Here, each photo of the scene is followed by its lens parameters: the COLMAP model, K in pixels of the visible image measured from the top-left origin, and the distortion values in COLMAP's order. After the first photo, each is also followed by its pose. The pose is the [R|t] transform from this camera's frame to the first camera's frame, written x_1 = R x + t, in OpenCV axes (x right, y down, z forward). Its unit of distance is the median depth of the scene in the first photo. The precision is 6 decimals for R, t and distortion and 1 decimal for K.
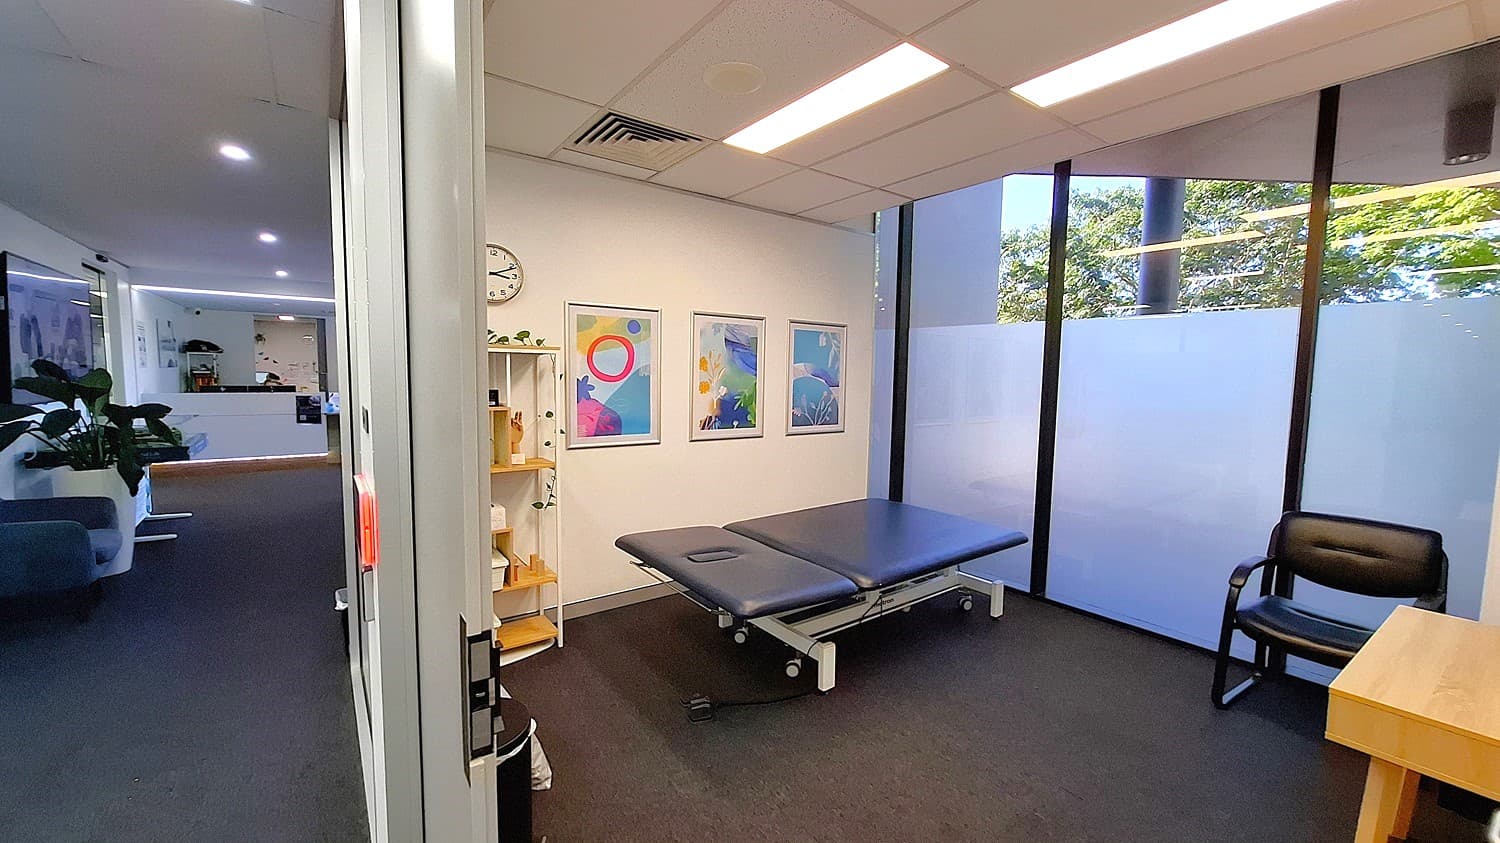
lens RADIAL K [[580.8, 0, 747.0], [0, 580.8, 415.5], [0, 0, 1]] dist [0.002840, 0.000219]
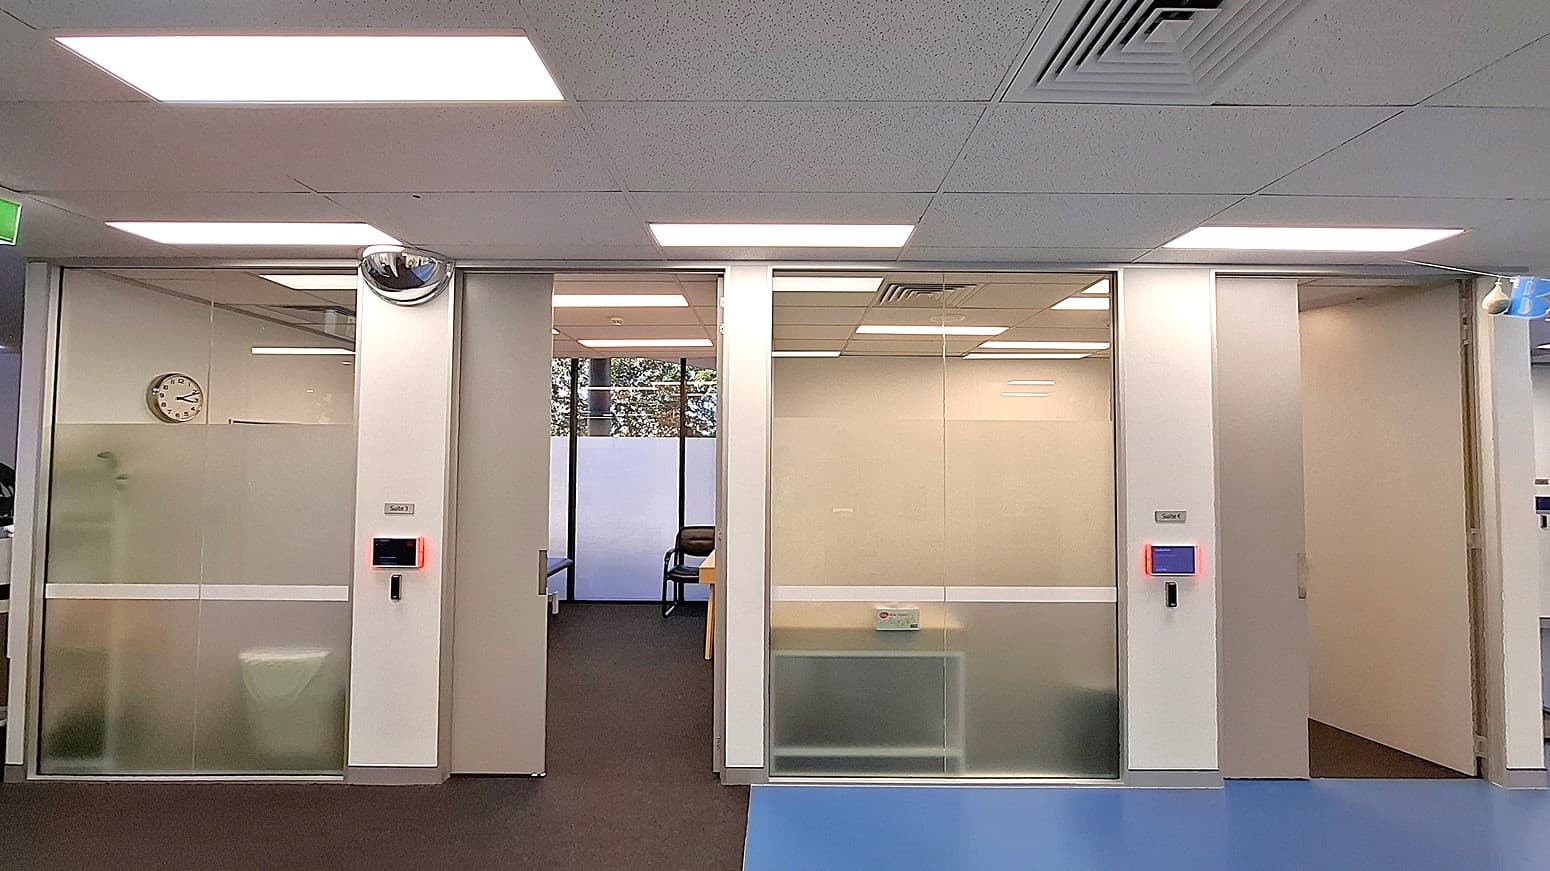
lens RADIAL K [[600.2, 0, 777.5], [0, 600.2, 436.0], [0, 0, 1]] dist [0.002840, 0.000219]
pose [[0.592565, 0.016315, 0.805358, -0.775108], [0.061080, 0.996006, -0.065118, -0.018129], [-0.803204, 0.087778, 0.589202, -0.750309]]
